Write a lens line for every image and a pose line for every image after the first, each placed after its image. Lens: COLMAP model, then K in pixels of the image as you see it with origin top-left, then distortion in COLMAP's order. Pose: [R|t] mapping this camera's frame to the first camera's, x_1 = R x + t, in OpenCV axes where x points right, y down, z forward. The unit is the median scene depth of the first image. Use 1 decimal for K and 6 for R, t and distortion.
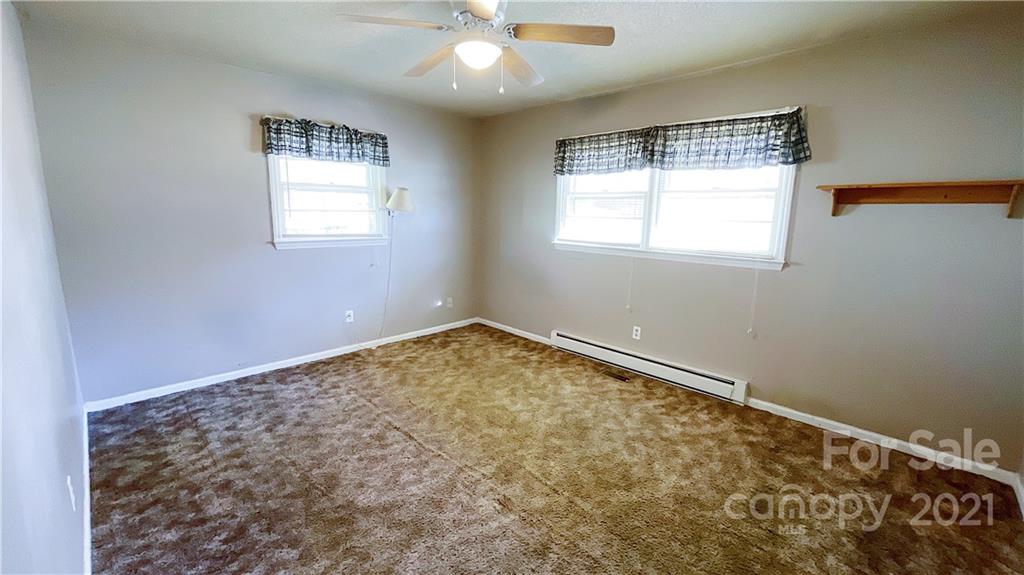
lens RADIAL K [[414.3, 0, 512.7], [0, 414.3, 284.1], [0, 0, 1]] dist [-0.000292, -0.000519]
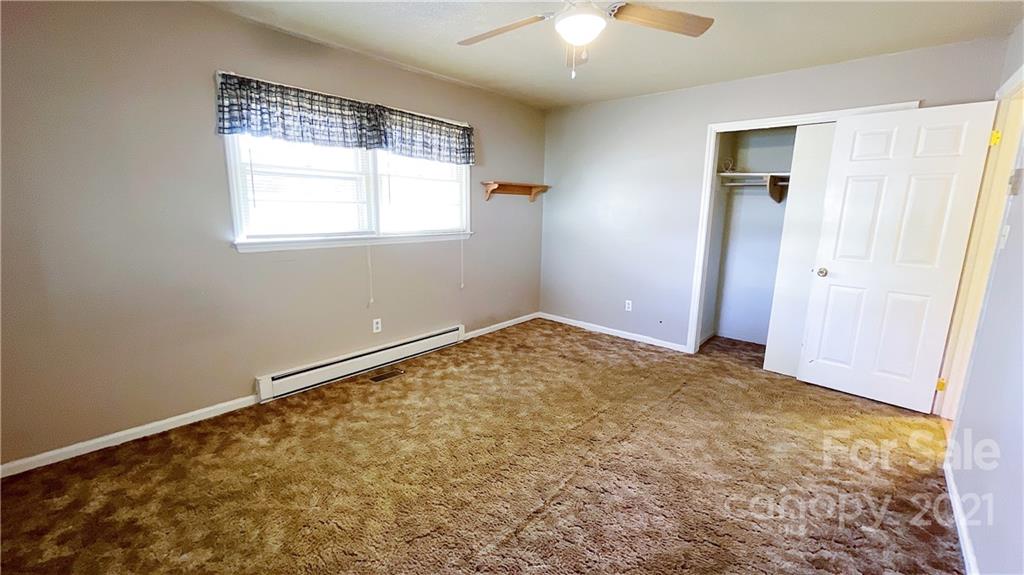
lens RADIAL K [[414.3, 0, 512.7], [0, 414.3, 284.1], [0, 0, 1]] dist [-0.000292, -0.000519]
pose [[-0.057092, -0.201826, 0.977756, -0.647388], [0.154991, 0.965688, 0.208385, -0.127113], [-0.986265, 0.163441, -0.023852, 0.741441]]
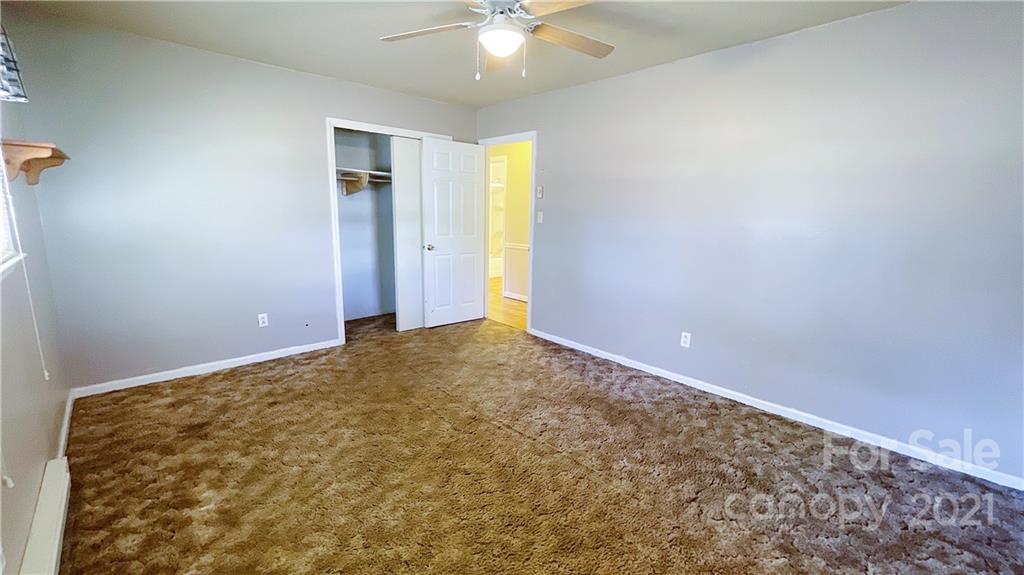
lens RADIAL K [[414.3, 0, 512.7], [0, 414.3, 284.1], [0, 0, 1]] dist [-0.000292, -0.000519]
pose [[-0.998497, -0.046388, 0.029171, -0.098041], [-0.033238, 0.935933, 0.350607, -0.208479], [-0.043566, 0.349111, -0.936068, 1.267700]]
